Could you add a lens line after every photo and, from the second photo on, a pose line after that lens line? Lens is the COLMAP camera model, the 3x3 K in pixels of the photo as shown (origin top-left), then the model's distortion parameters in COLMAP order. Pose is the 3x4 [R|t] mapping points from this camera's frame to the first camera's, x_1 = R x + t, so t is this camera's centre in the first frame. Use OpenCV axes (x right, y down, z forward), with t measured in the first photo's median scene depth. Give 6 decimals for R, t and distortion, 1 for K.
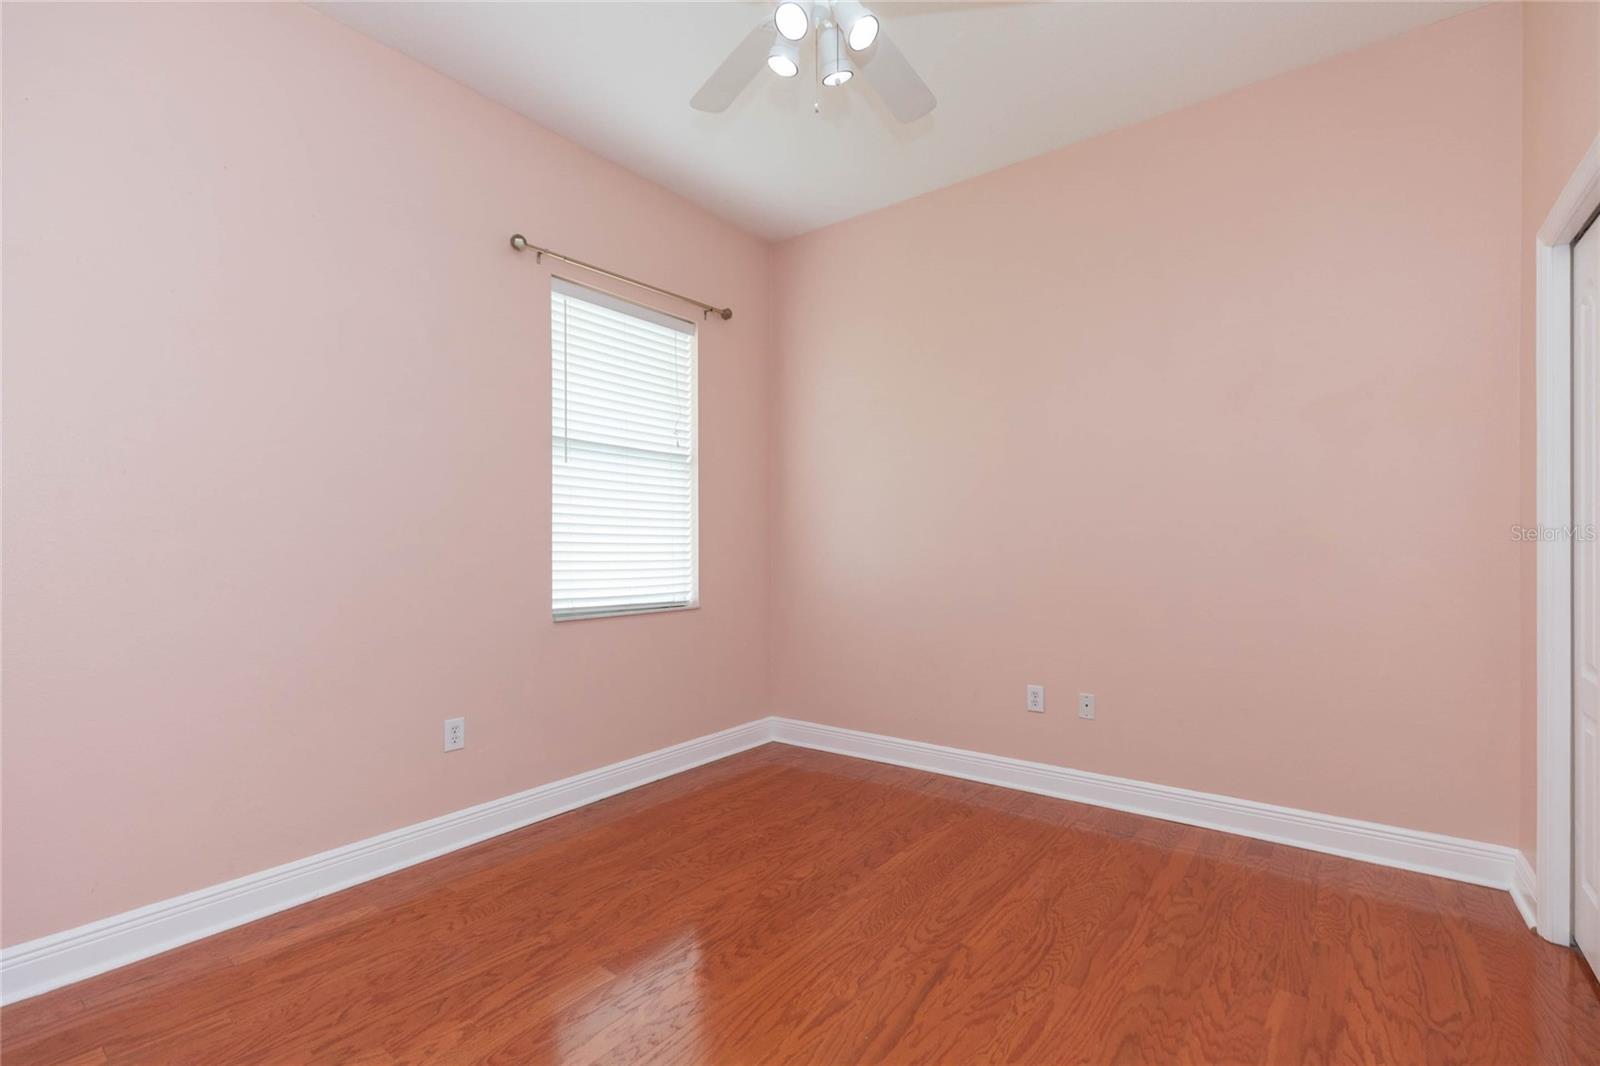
lens RADIAL K [[713.4, 0, 804.7], [0, 713.4, 546.9], [0, 0, 1]] dist [0.002631, 0.000044]
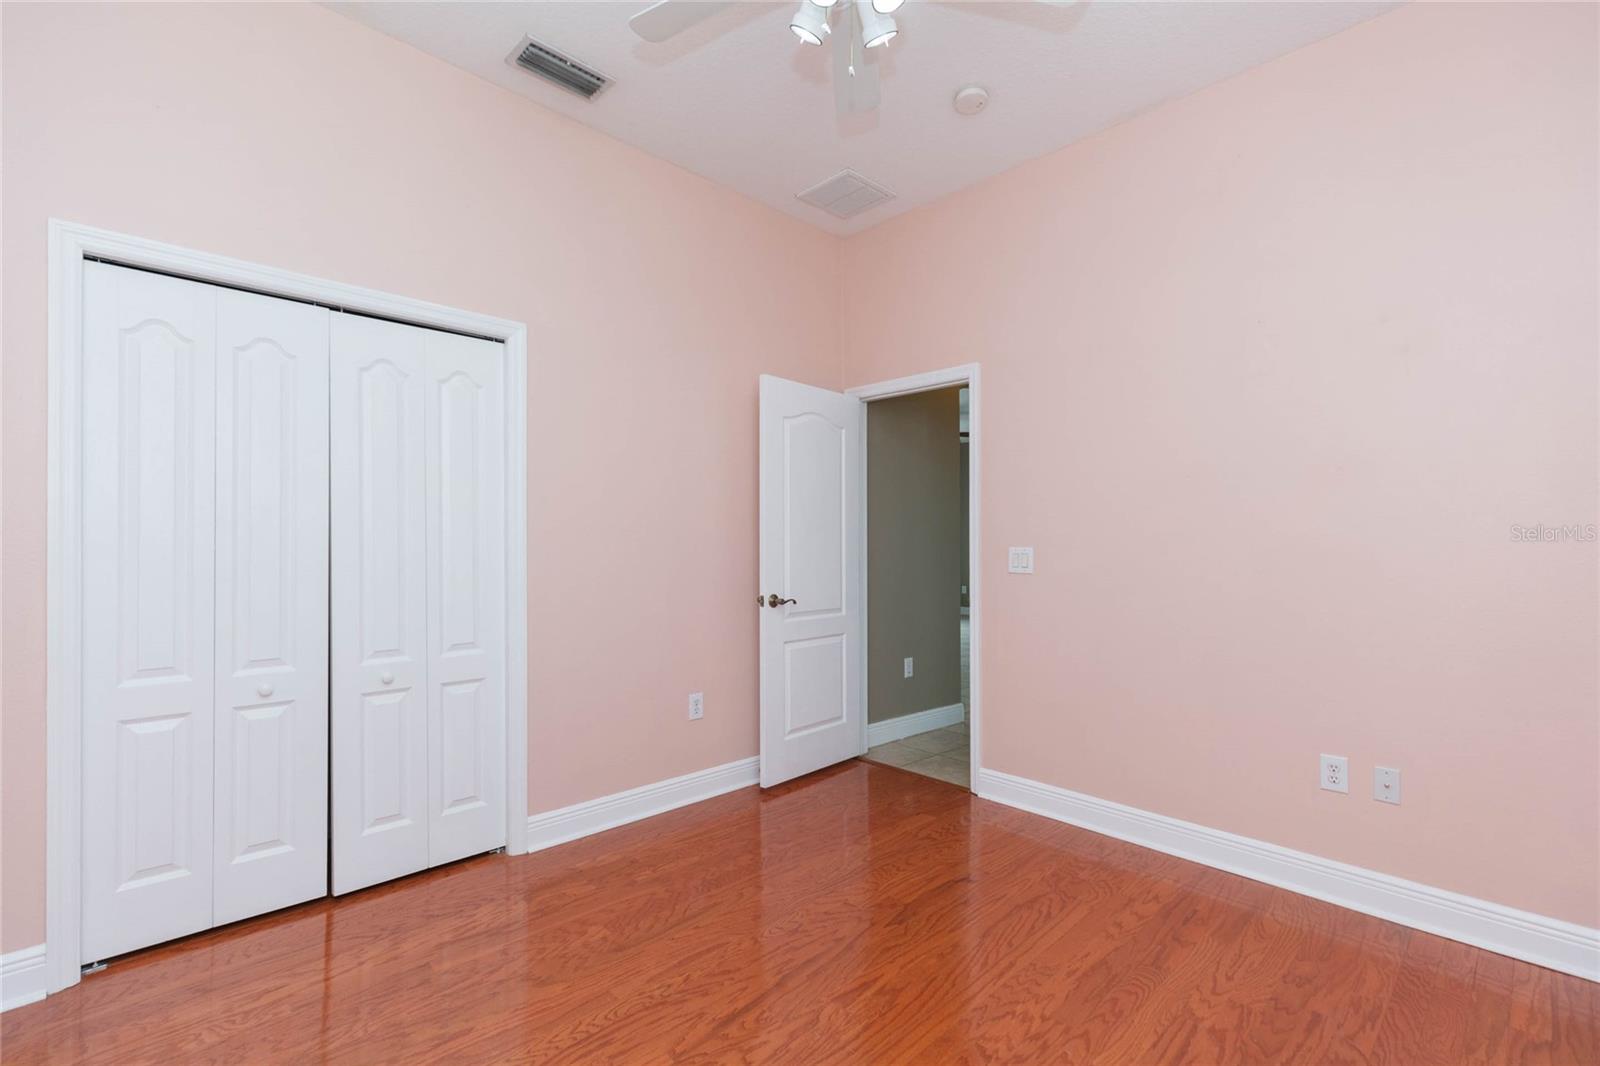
lens RADIAL K [[713.4, 0, 804.7], [0, 713.4, 546.9], [0, 0, 1]] dist [0.002631, 0.000044]
pose [[-0.988811, 0.000515, 0.149170, -0.052607], [0.000305, 0.999999, -0.001429, -0.023069], [-0.149171, -0.001367, -0.988811, 2.039495]]
